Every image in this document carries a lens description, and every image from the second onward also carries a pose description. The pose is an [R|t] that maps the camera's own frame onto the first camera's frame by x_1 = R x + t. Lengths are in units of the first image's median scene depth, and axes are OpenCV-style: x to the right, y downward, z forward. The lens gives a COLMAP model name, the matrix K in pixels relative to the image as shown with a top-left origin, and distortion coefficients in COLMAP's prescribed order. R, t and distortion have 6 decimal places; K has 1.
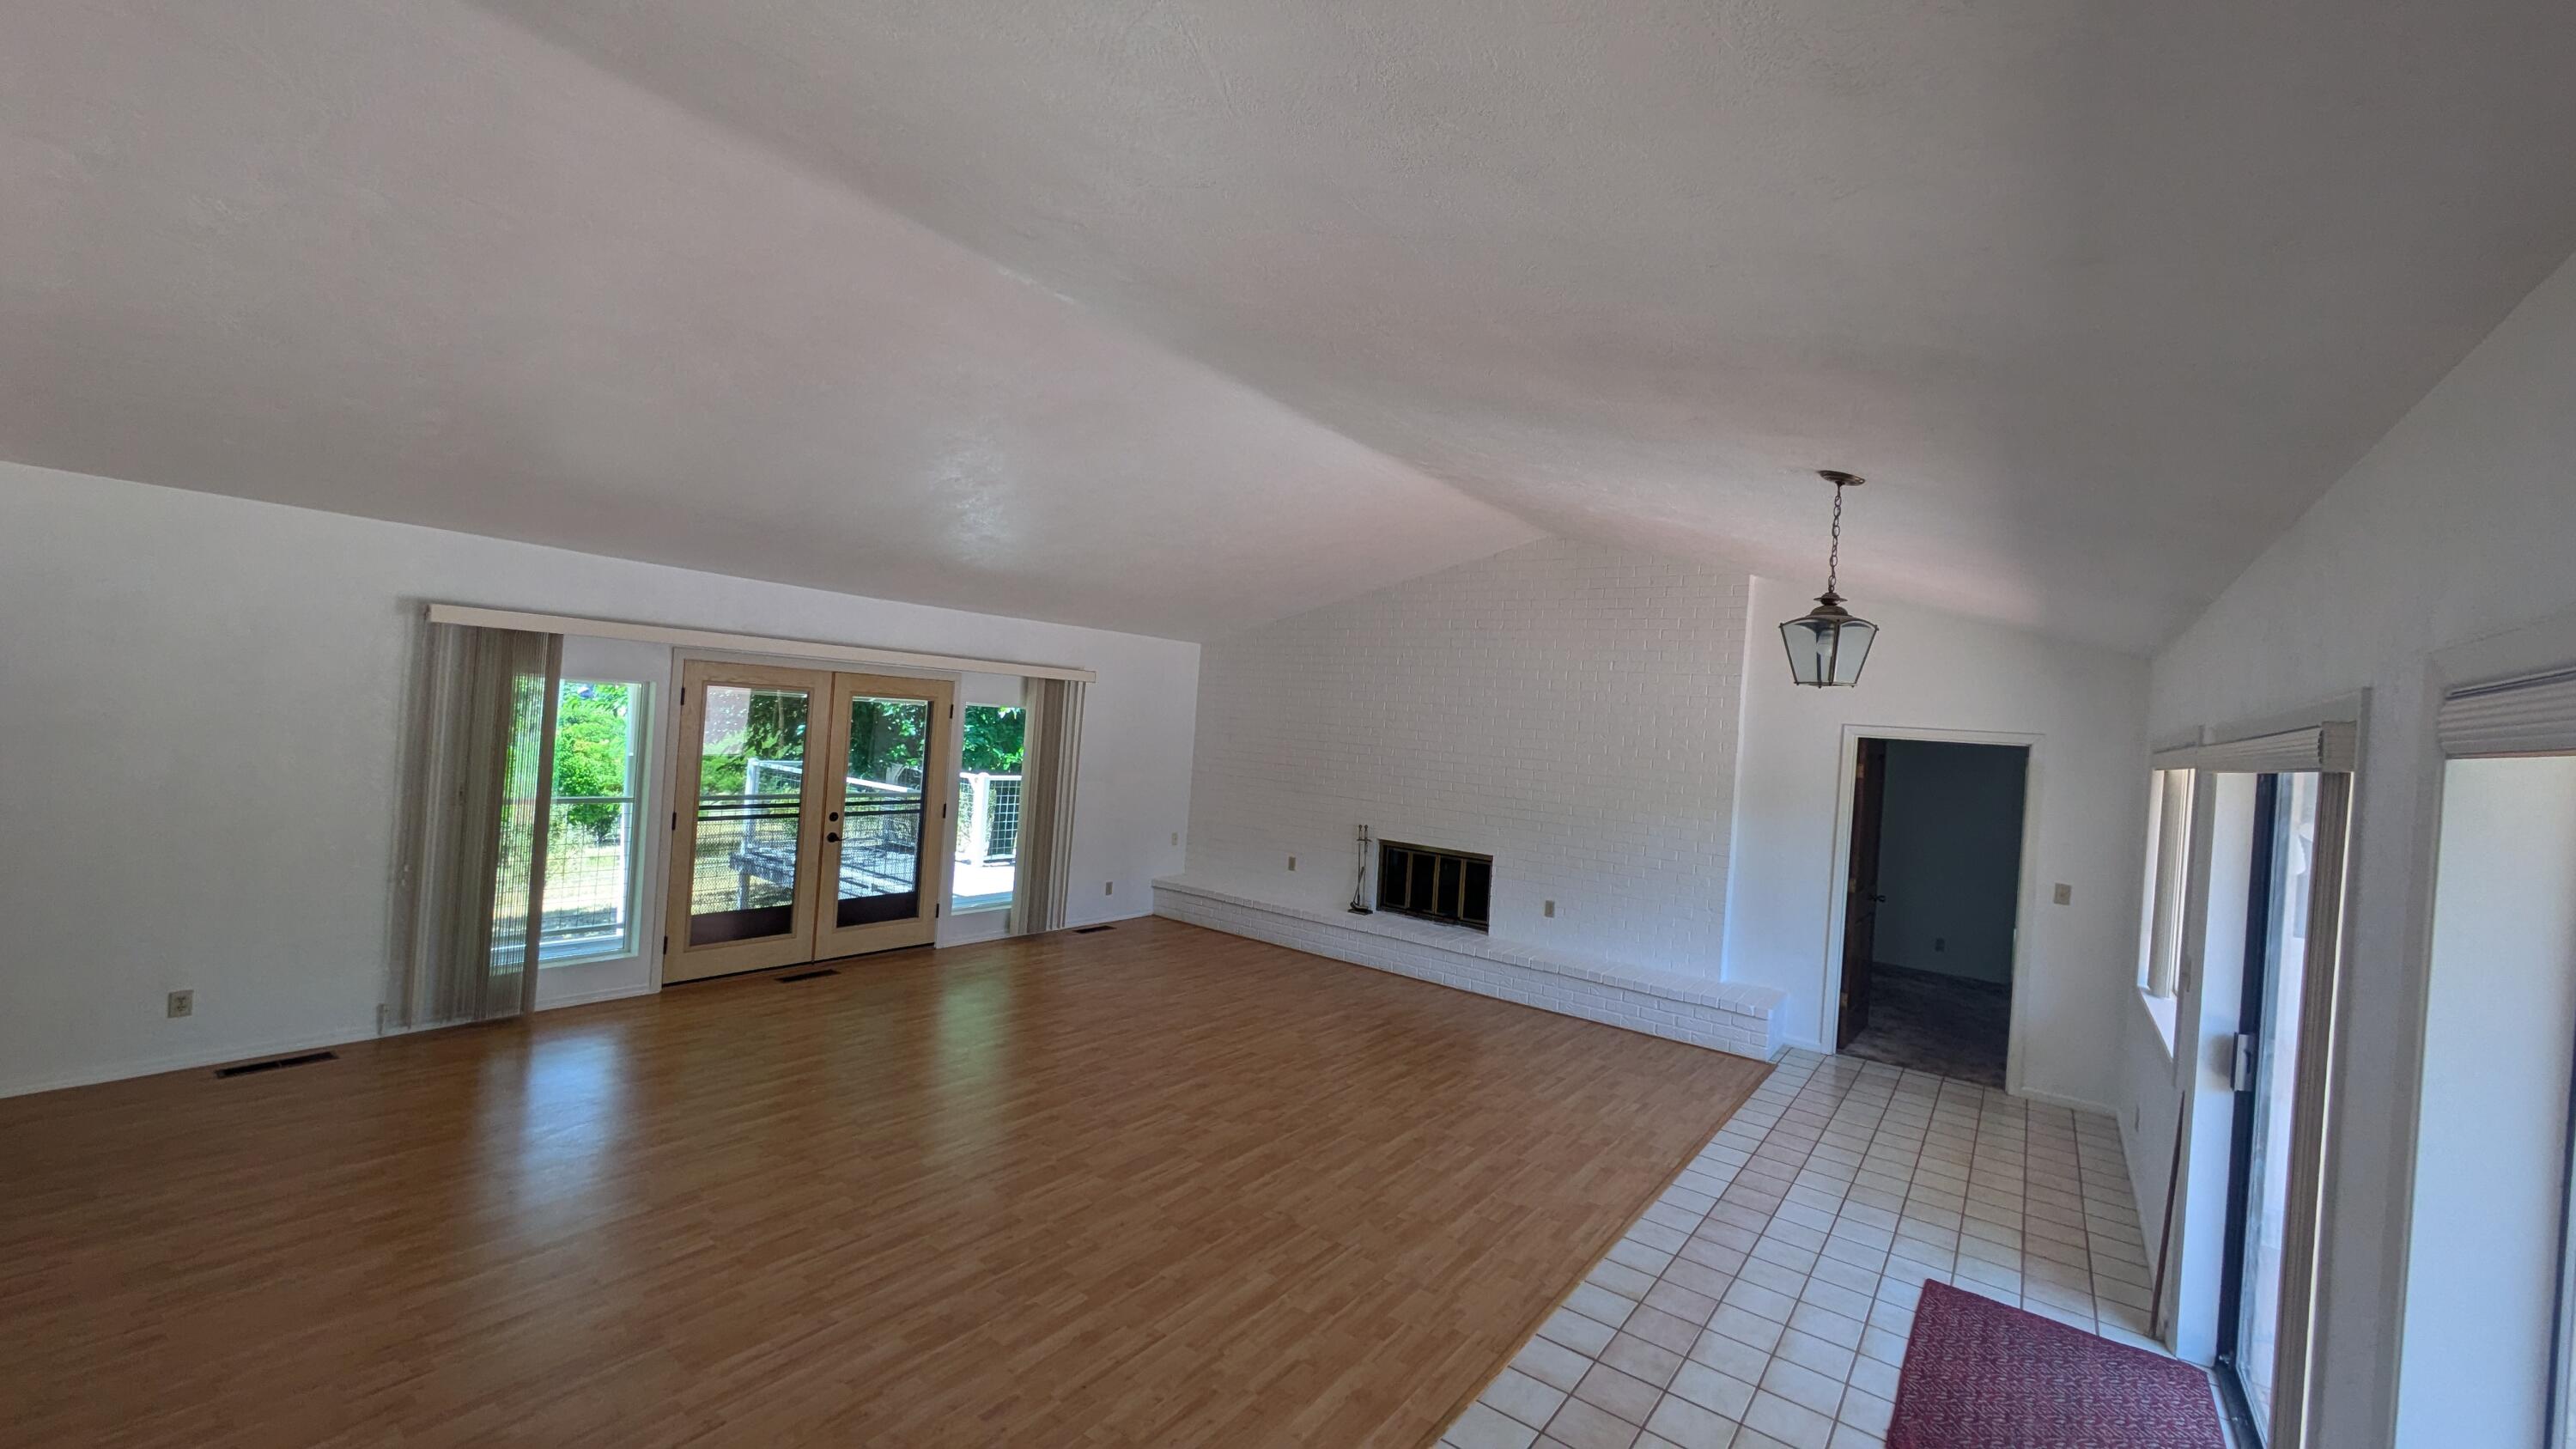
lens RADIAL K [[1003.8, 0, 1302.8], [0, 1003.8, 716.3], [0, 0, 1]] dist [-0.000606, 0.001209]
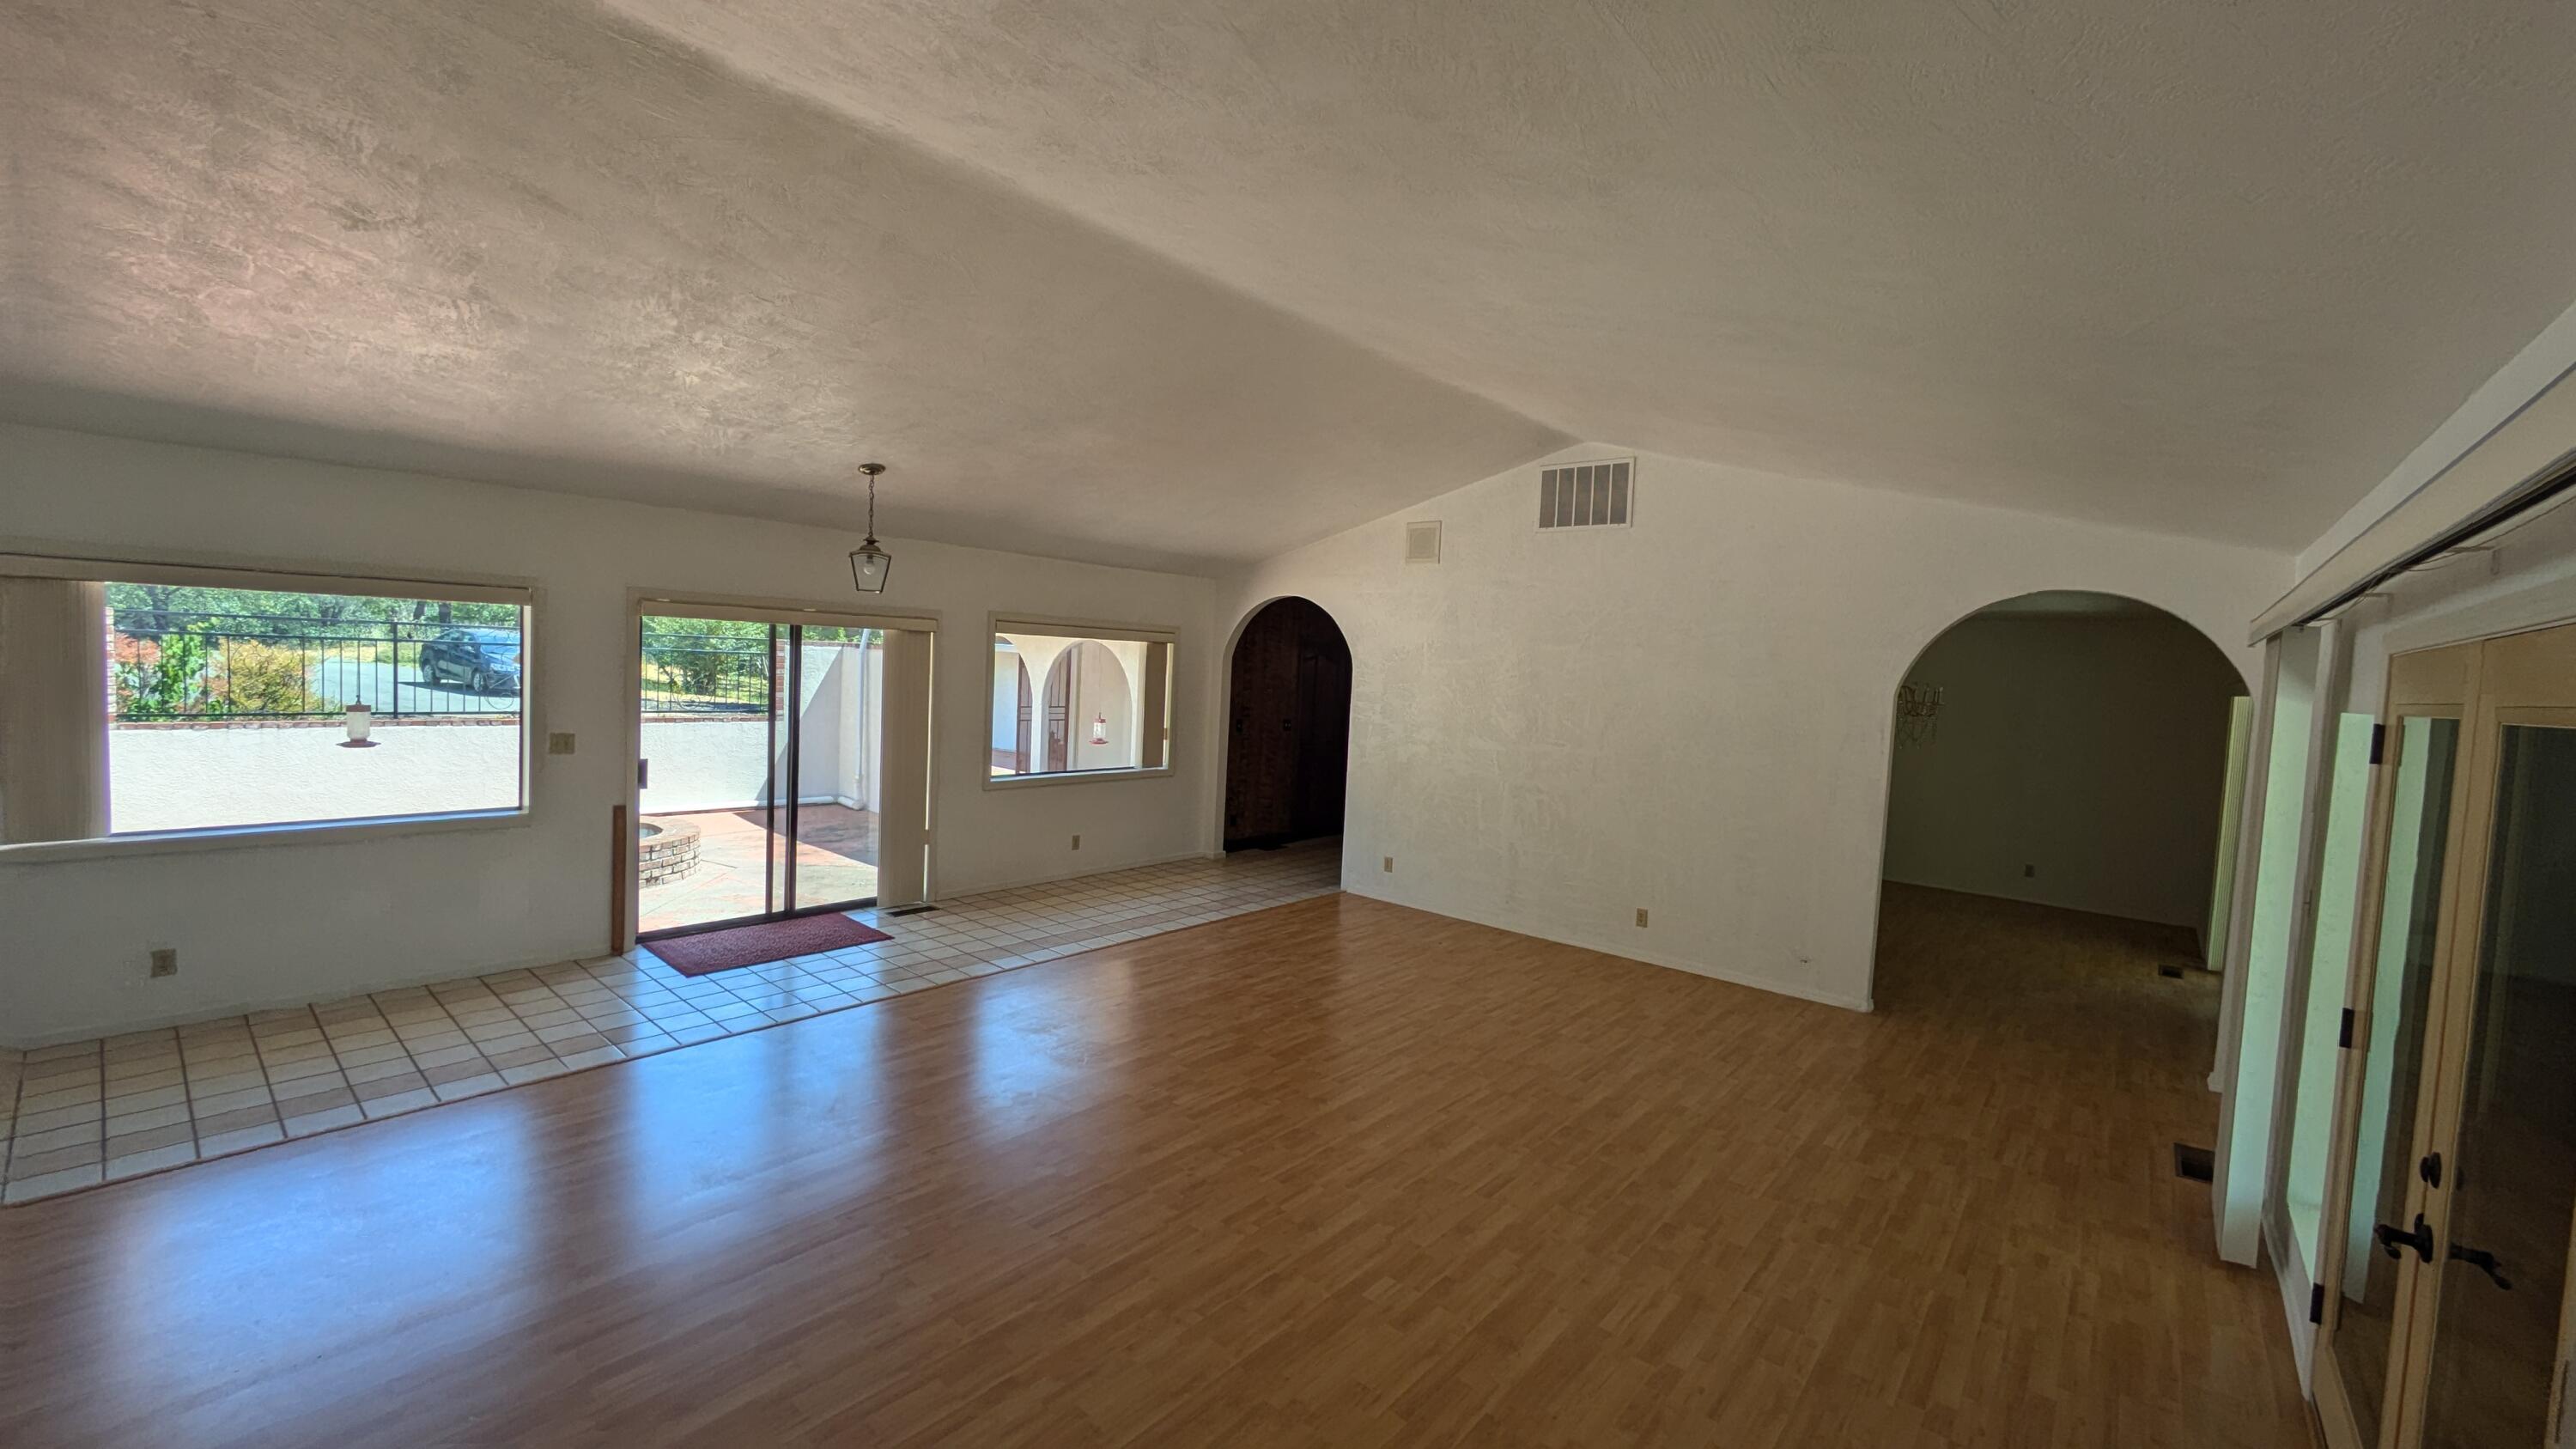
lens RADIAL K [[1003.8, 0, 1316.4], [0, 1003.8, 719.0], [0, 0, 1]] dist [-0.000606, 0.001209]
pose [[-0.991475, -0.121215, 0.047793, -0.234293], [-0.118549, 0.991415, 0.055159, 0.000851], [-0.054069, 0.049023, -0.997333, 1.809949]]
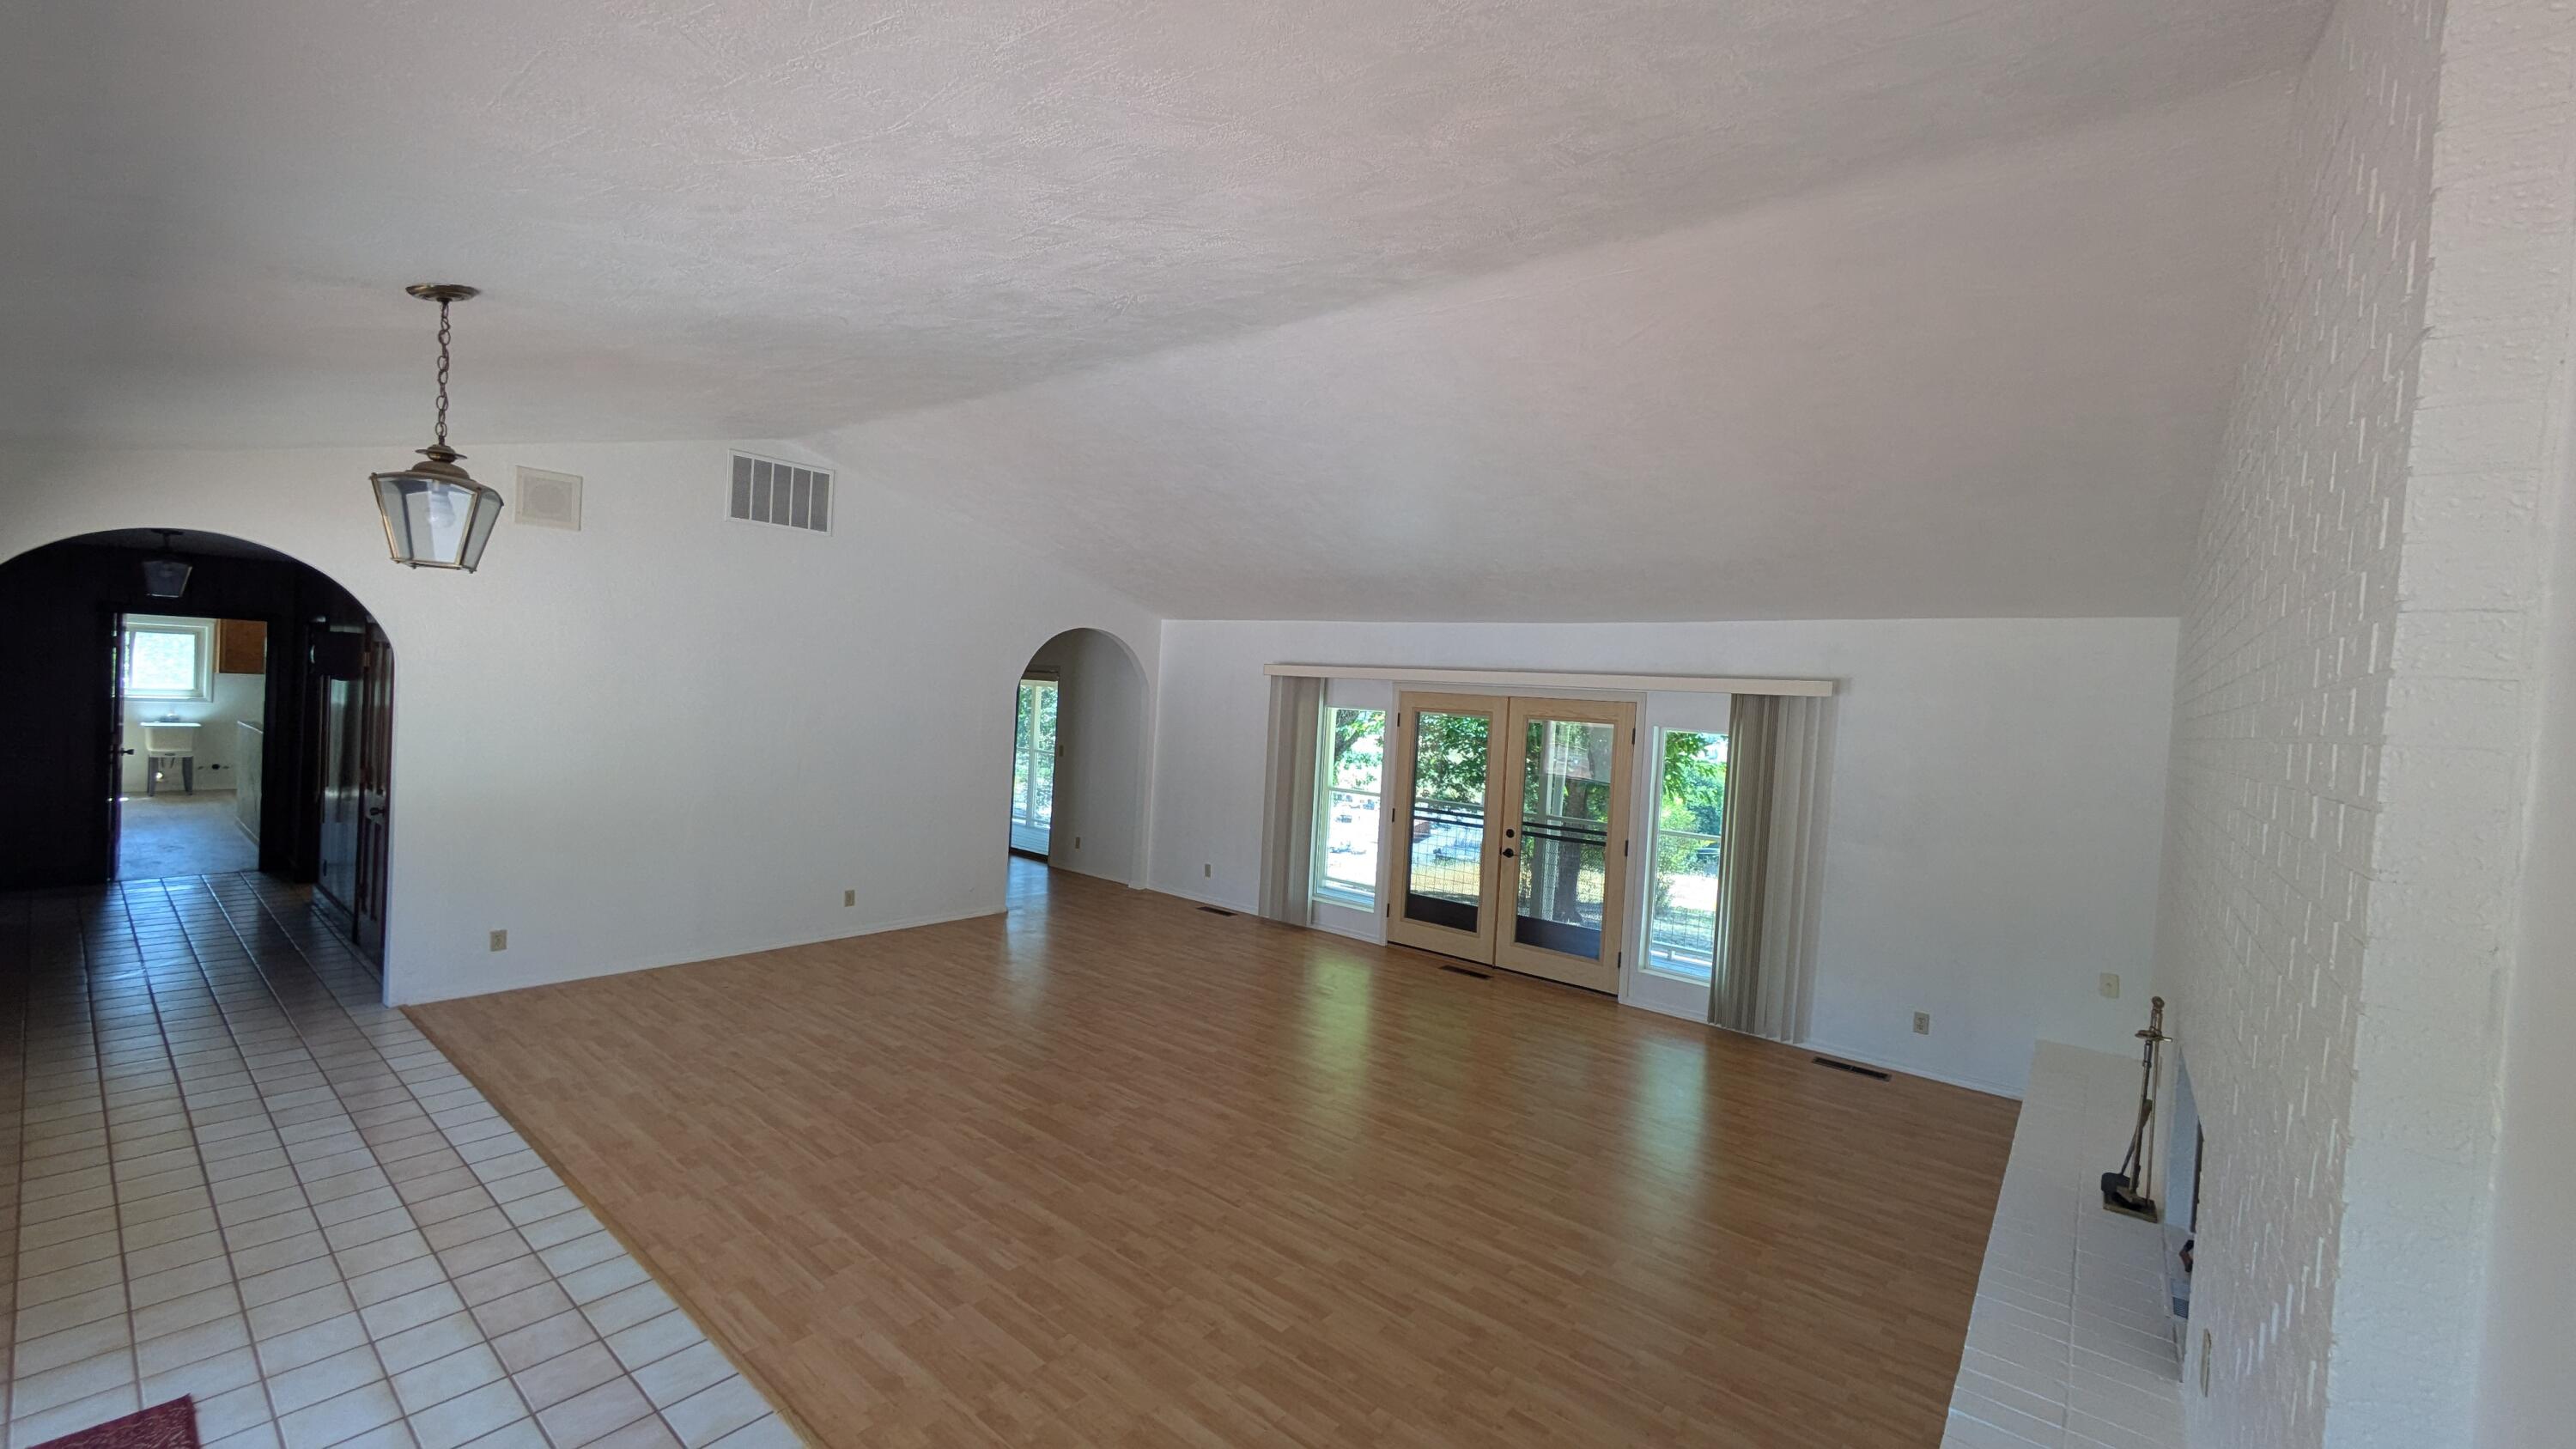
lens RADIAL K [[1003.8, 0, 1296.6], [0, 1003.8, 709.9], [0, 0, 1]] dist [-0.000606, 0.001209]
pose [[-0.036158, -0.056409, -0.997753, 0.850121], [-0.055450, 0.996981, -0.054356, 0.057025], [0.997807, 0.053360, -0.039177, 1.144376]]
